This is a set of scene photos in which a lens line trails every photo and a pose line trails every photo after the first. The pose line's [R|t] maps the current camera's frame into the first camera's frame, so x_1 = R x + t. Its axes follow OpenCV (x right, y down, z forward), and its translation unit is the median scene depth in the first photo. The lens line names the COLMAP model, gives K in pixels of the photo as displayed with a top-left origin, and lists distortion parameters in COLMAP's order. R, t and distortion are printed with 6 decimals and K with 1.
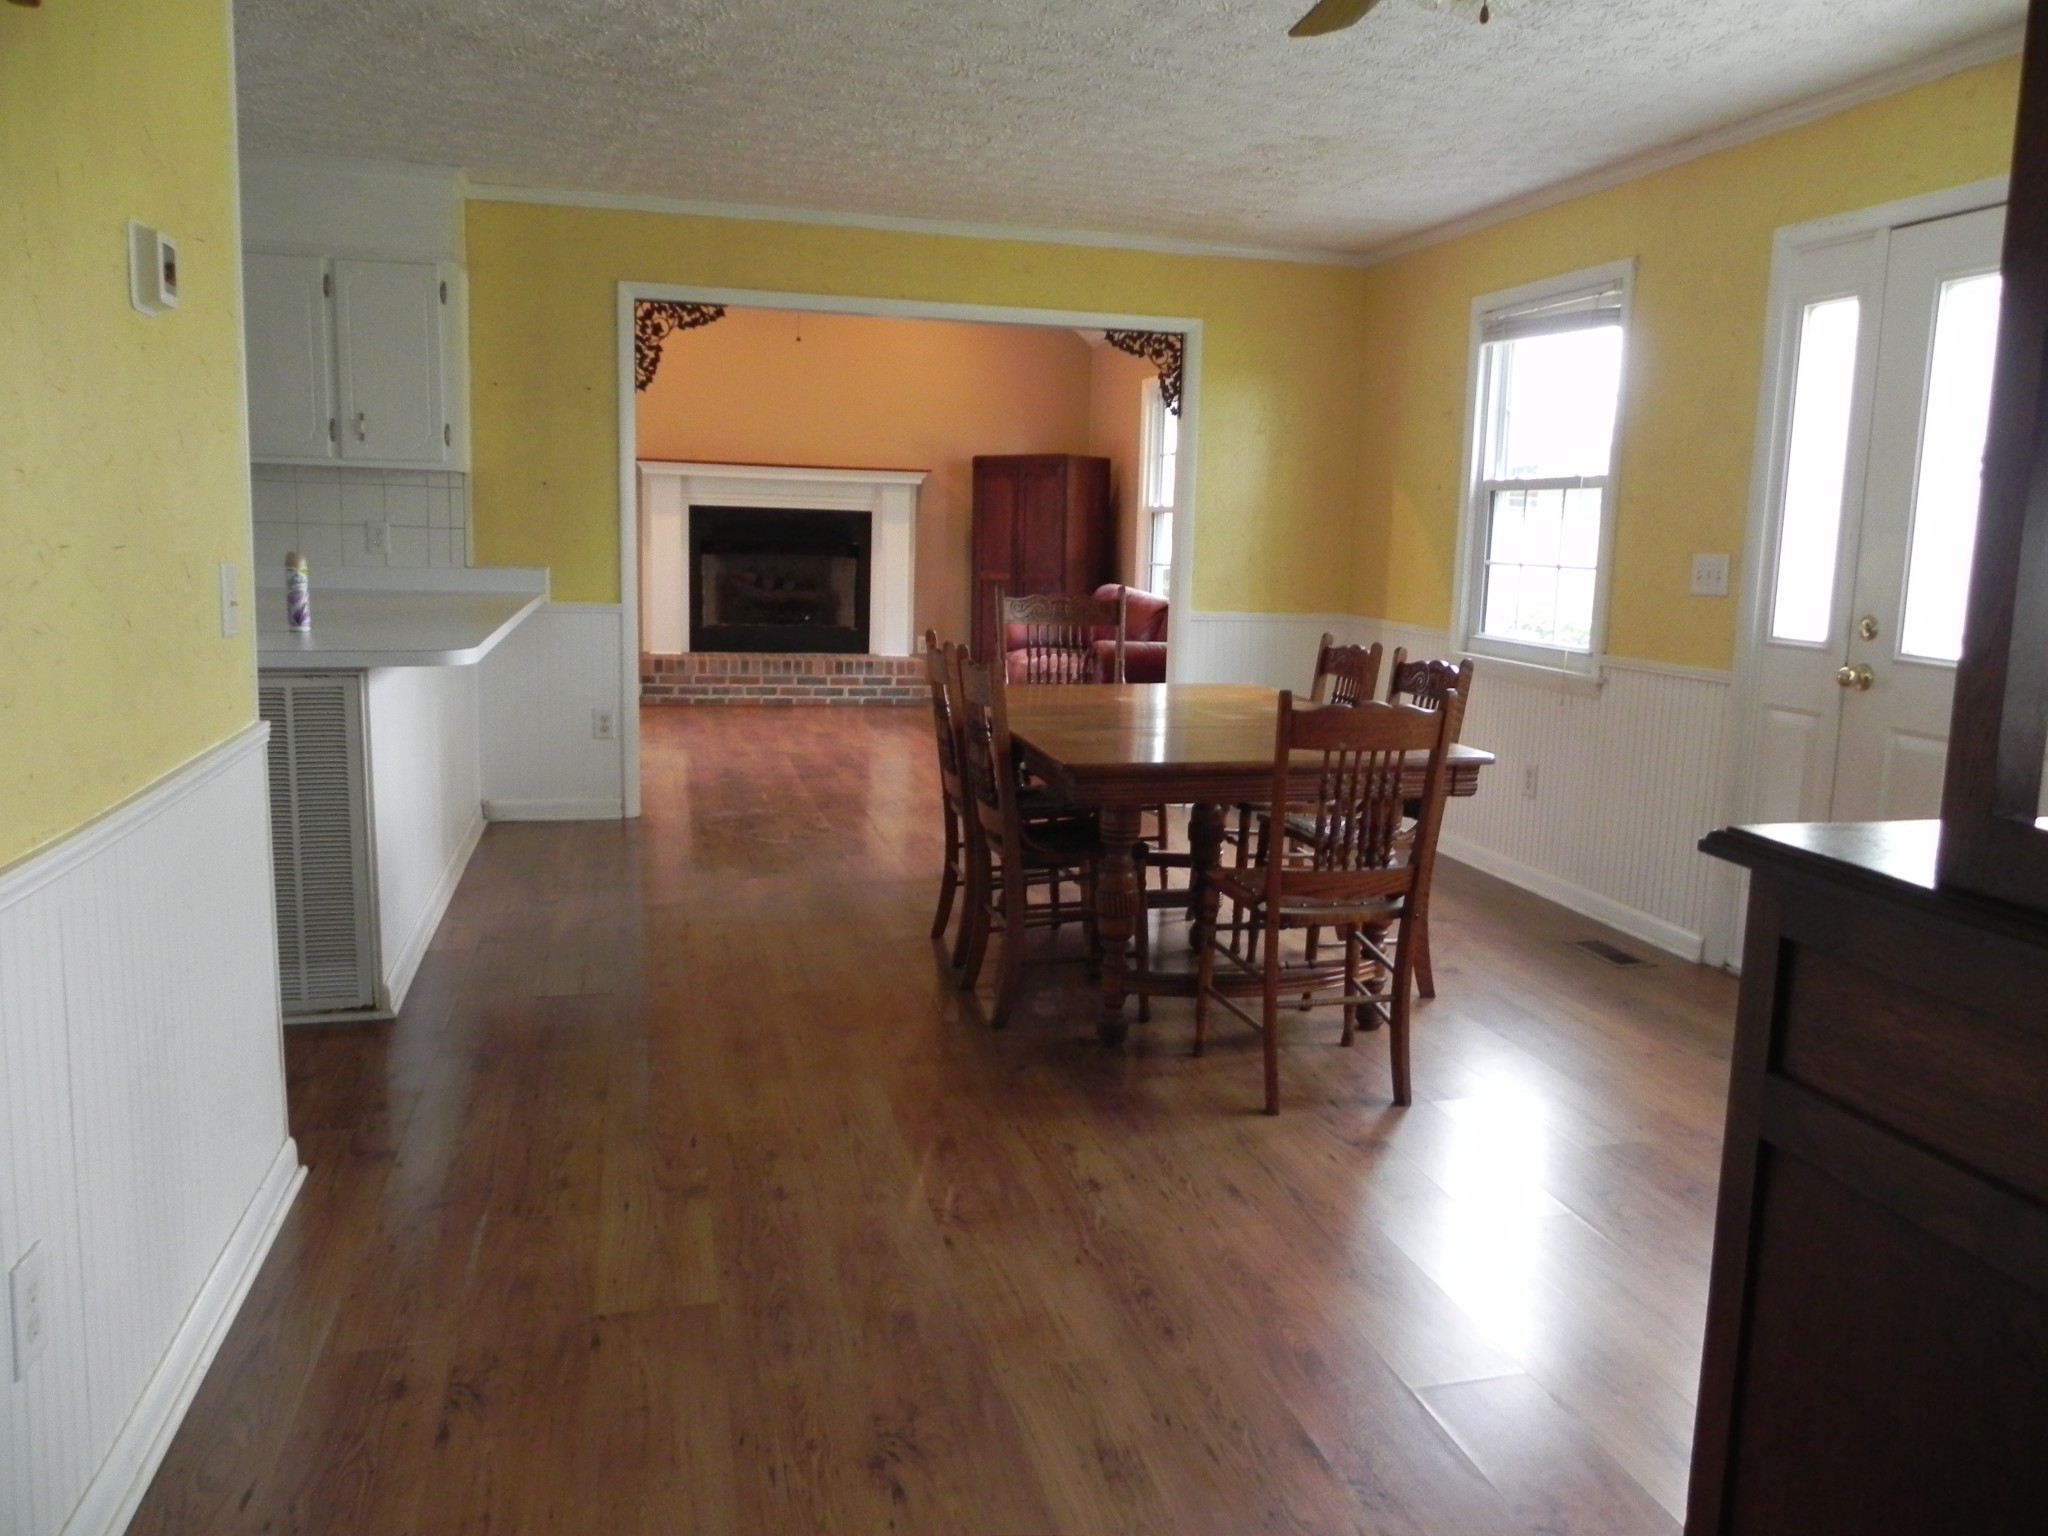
lens RADIAL K [[1534.6, 0, 1029.3], [0, 1534.6, 773.6], [0, 0, 1]] dist [-0.019252, 0.017246]
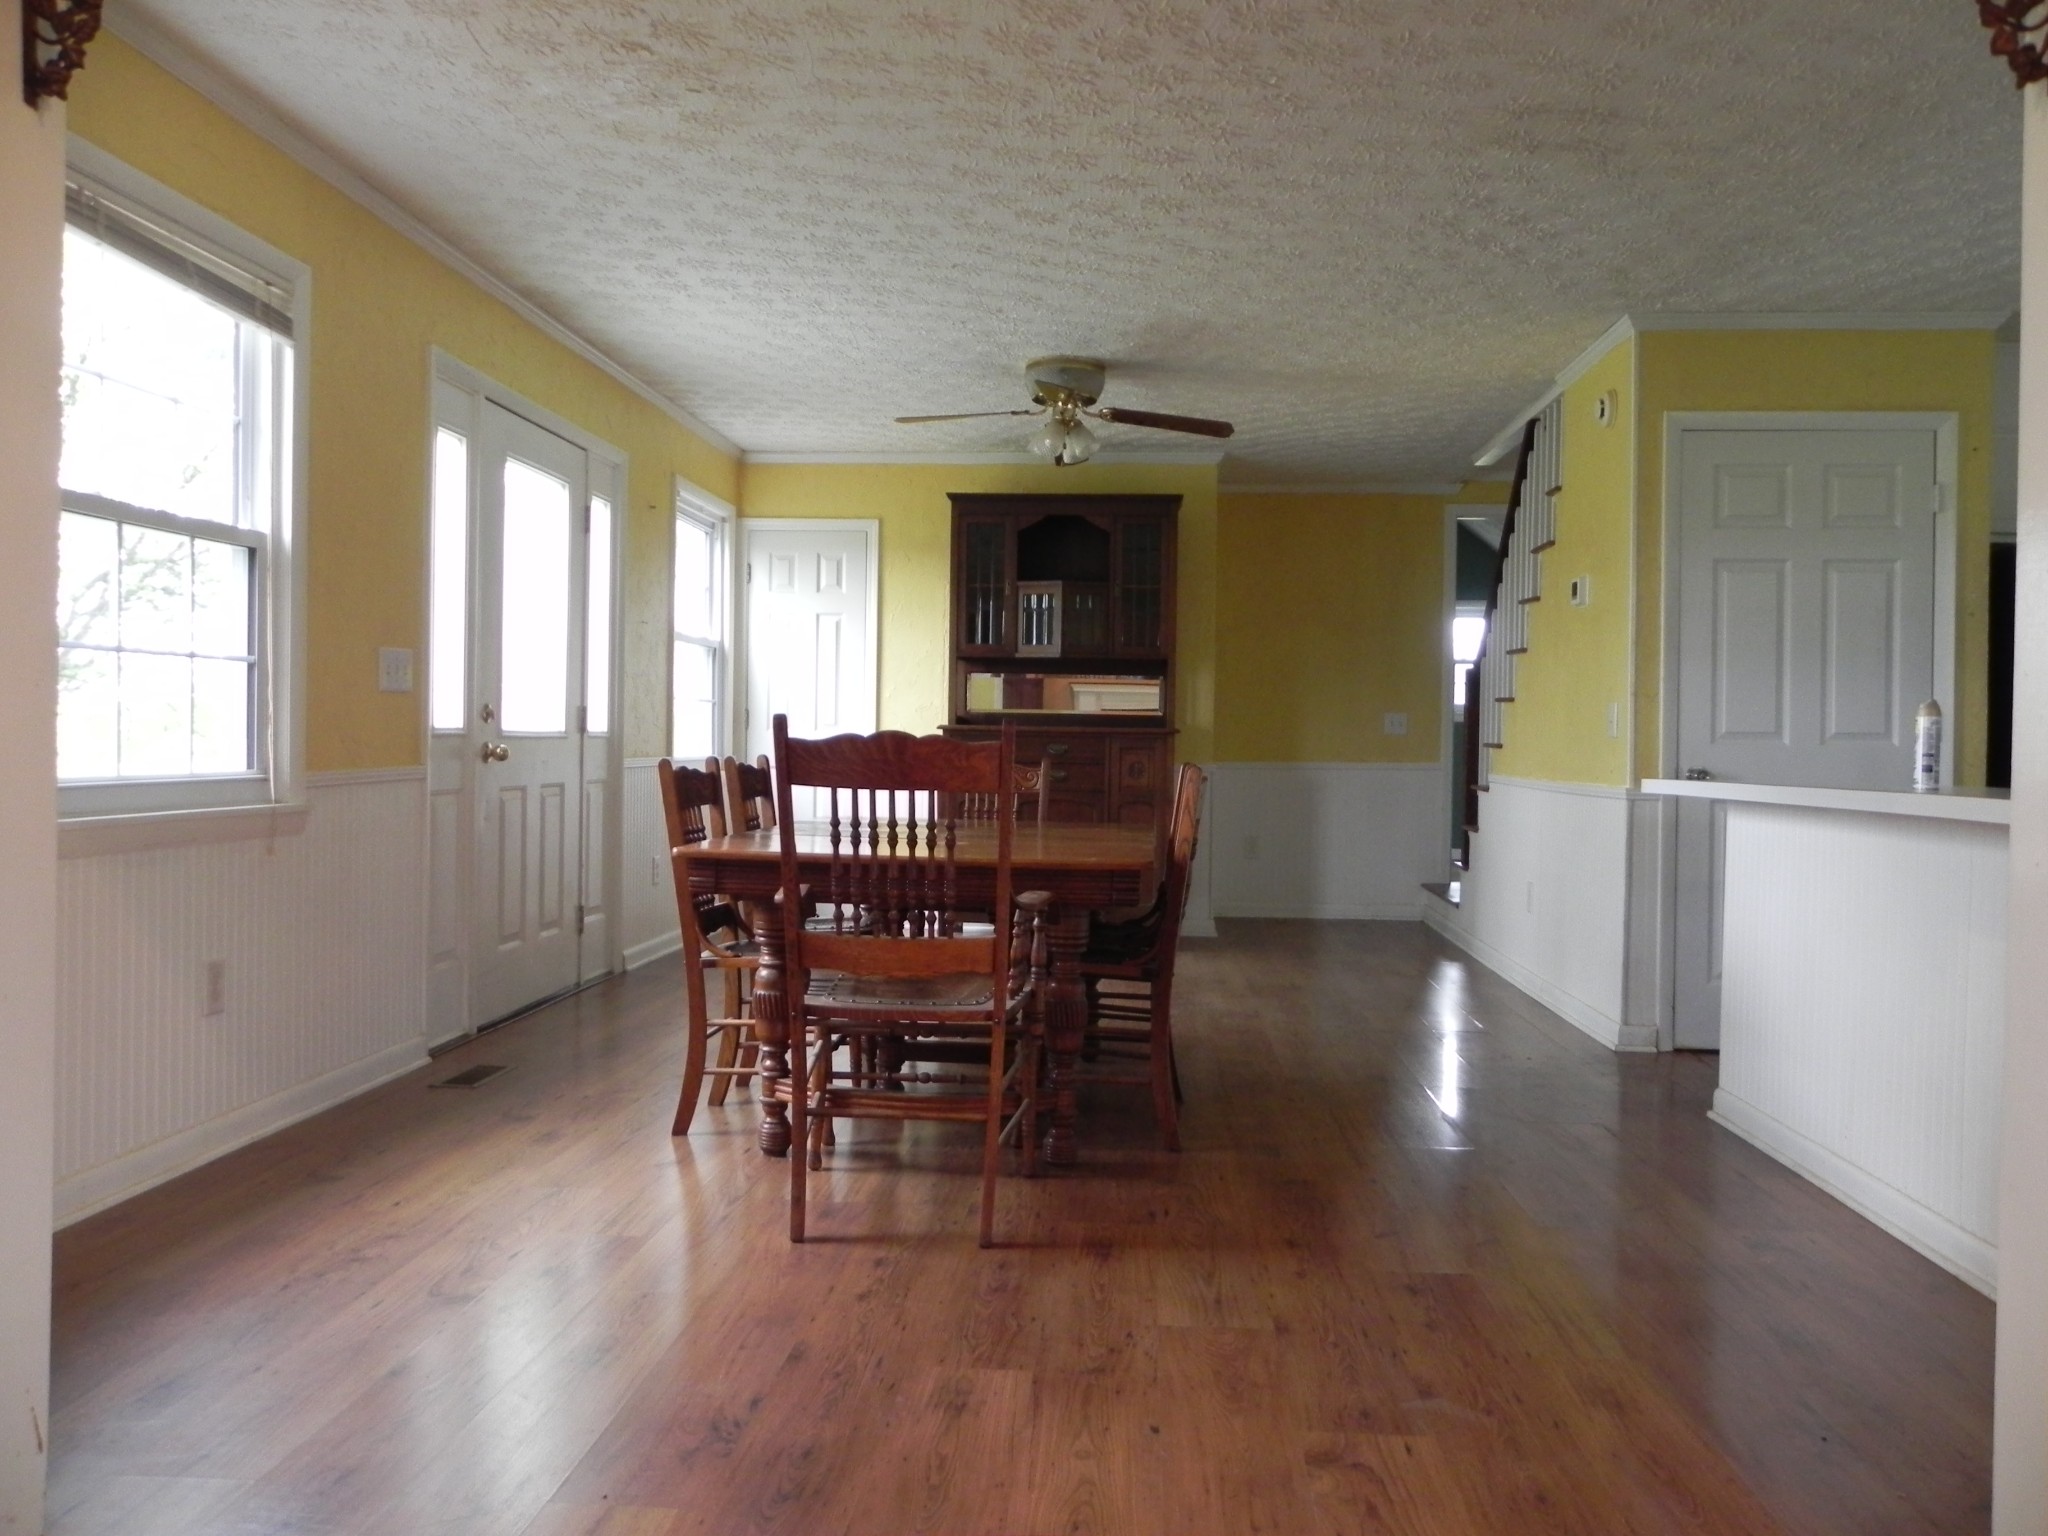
lens RADIAL K [[1534.6, 0, 1039.7], [0, 1534.6, 756.2], [0, 0, 1]] dist [-0.019252, 0.017246]
pose [[-0.954537, -0.049081, 0.294023, -0.101270], [0.003705, 0.984322, 0.176340, -0.110591], [-0.298068, 0.169412, -0.939391, 0.812504]]
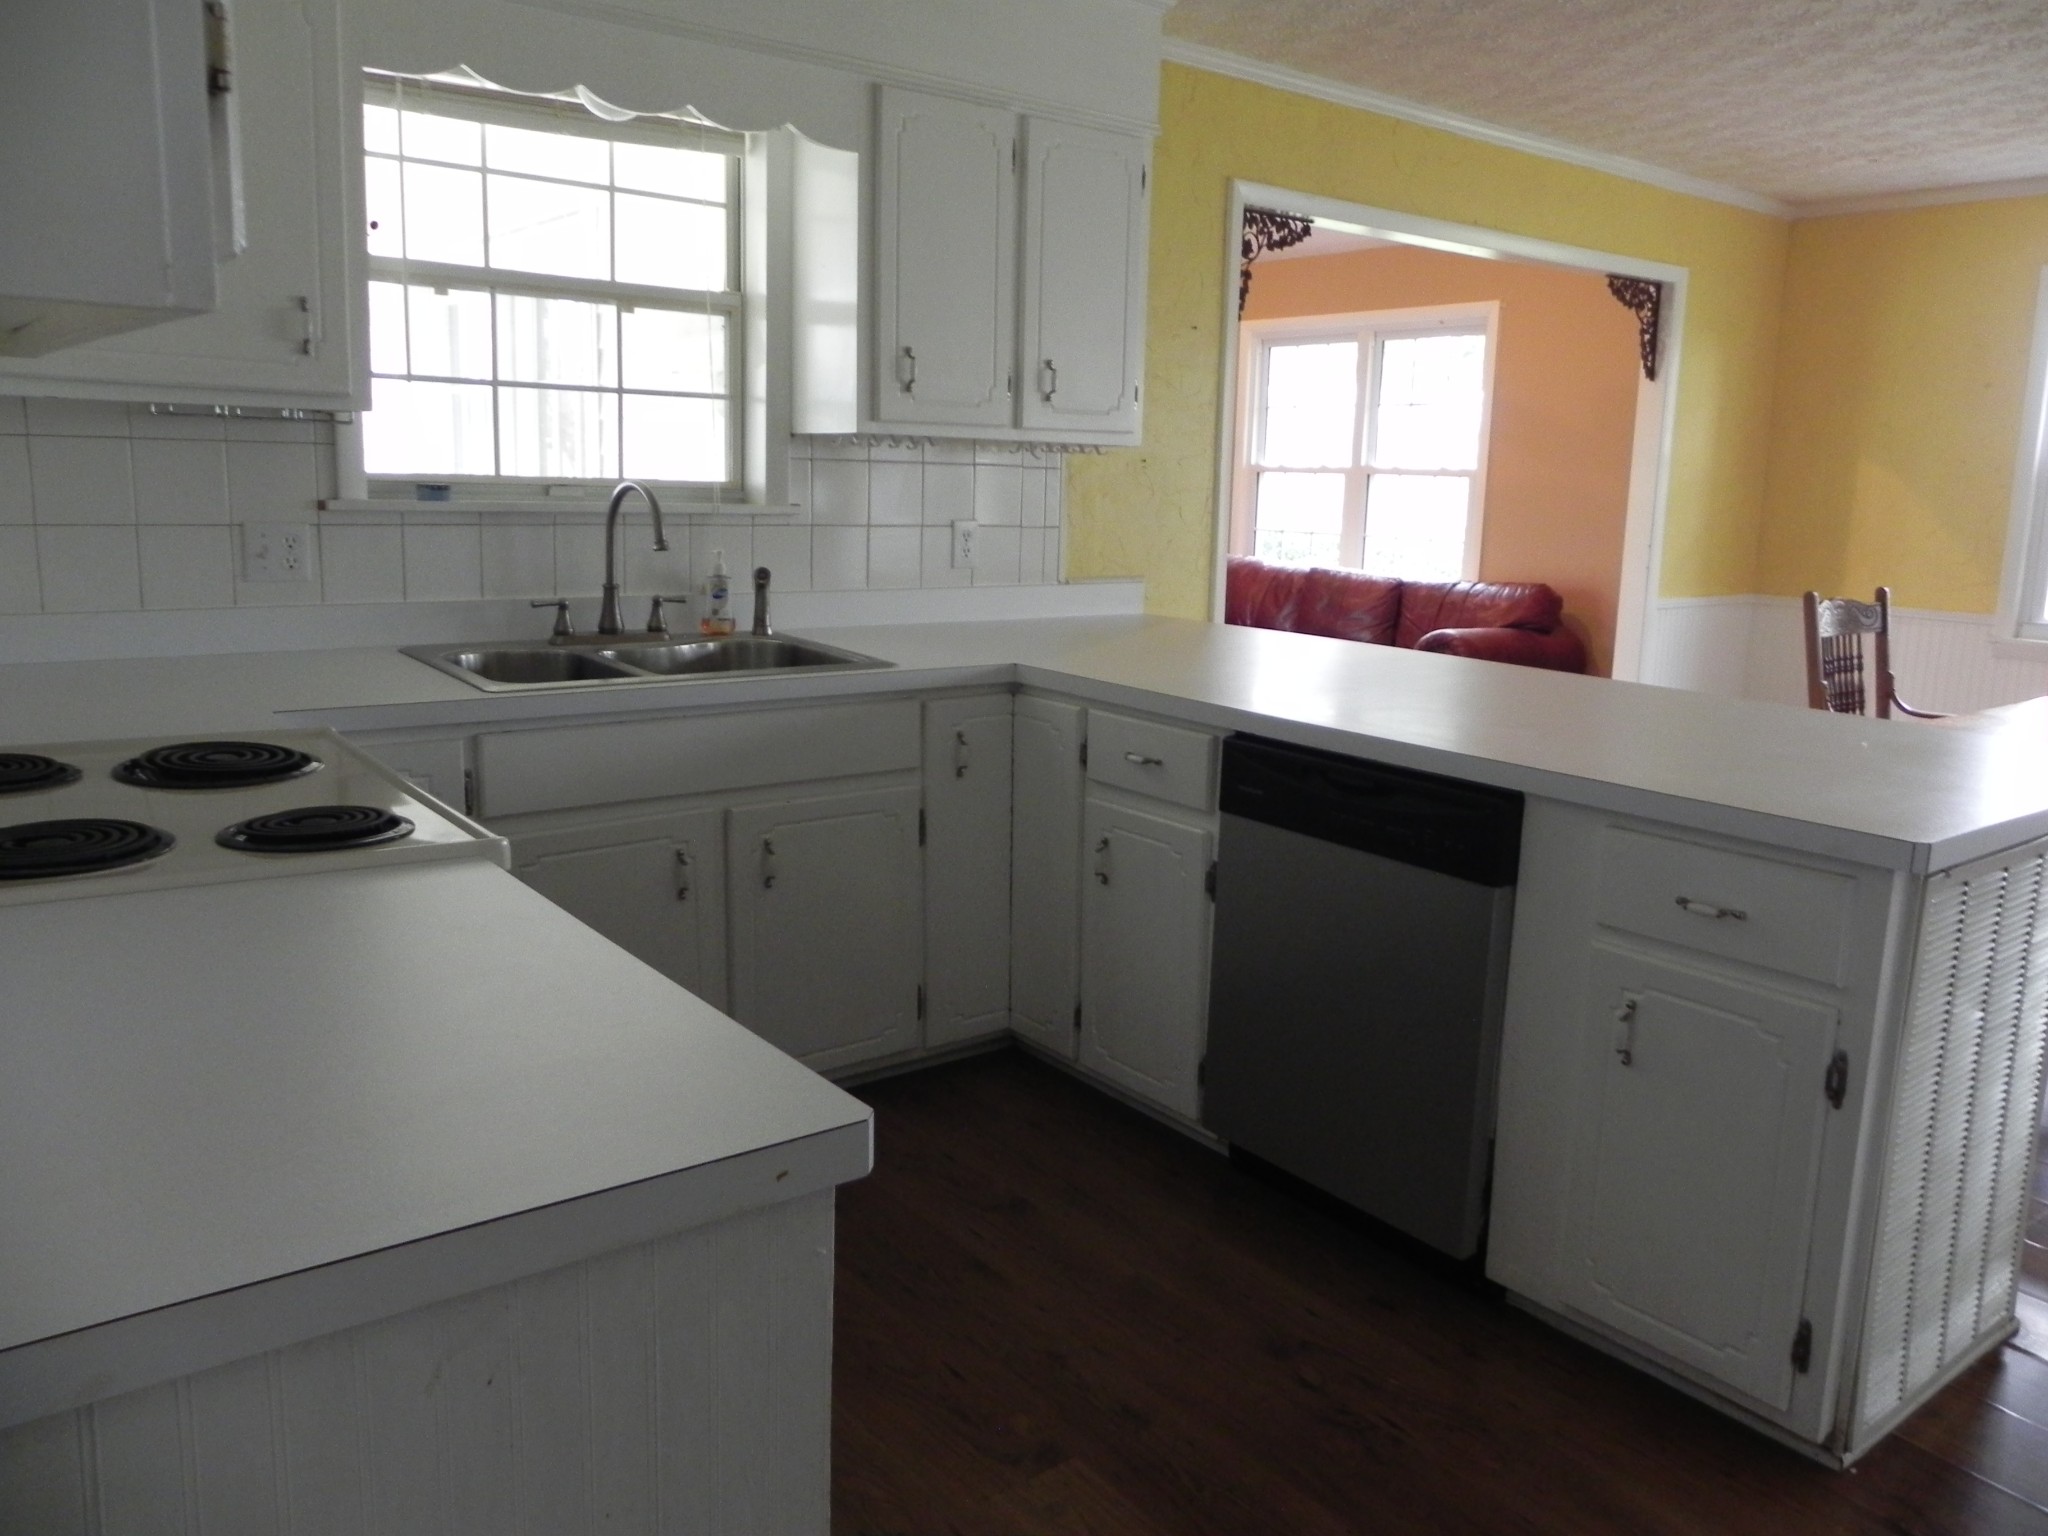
lens RADIAL K [[1534.6, 0, 1018.5], [0, 1534.6, 769.9], [0, 0, 1]] dist [-0.019252, 0.017246]
pose [[0.914996, -0.081902, 0.395062, -0.395487], [0.064536, 0.996282, 0.057072, -0.054449], [-0.398268, -0.026725, 0.916880, 0.219947]]
